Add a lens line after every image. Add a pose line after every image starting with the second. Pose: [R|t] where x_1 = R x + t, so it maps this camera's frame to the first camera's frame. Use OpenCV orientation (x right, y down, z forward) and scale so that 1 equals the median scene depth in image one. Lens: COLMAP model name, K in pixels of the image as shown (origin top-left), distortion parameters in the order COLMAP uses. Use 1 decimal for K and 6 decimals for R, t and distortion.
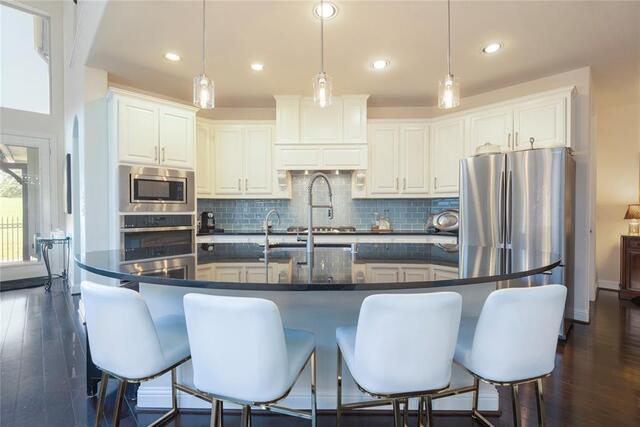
lens RADIAL K [[285.2, 0, 320.0], [0, 285.2, 213.5], [0, 0, 1]] dist [0.024118, -0.019621]
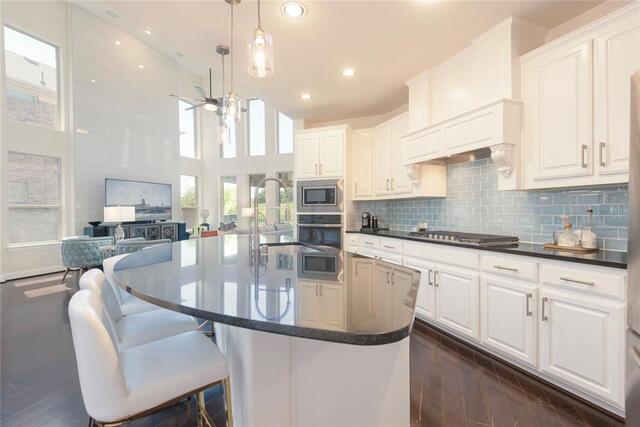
lens RADIAL K [[285.2, 0, 320.0], [0, 285.2, 213.5], [0, 0, 1]] dist [0.024118, -0.019621]
pose [[0.411194, 0.005874, -0.911529, 0.561541], [-0.003334, 0.999982, 0.004941, -0.006342], [0.911542, 0.001007, 0.411206, 0.386253]]
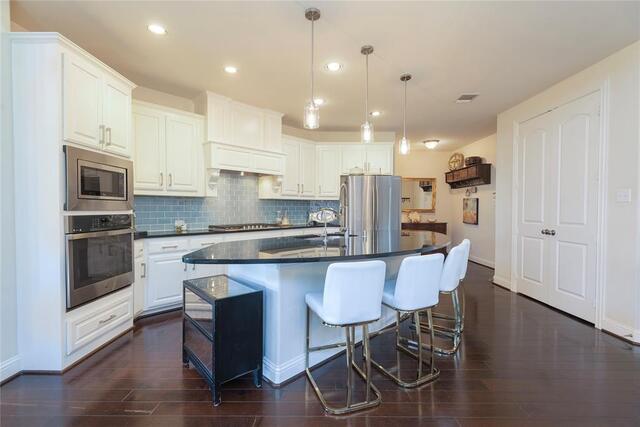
lens RADIAL K [[285.2, 0, 320.0], [0, 285.2, 213.5], [0, 0, 1]] dist [0.024118, -0.019621]
pose [[0.700148, -0.010739, 0.713917, -0.598308], [0.006440, 0.999941, 0.008726, -0.001900], [-0.713968, -0.001512, 0.700176, 0.041567]]
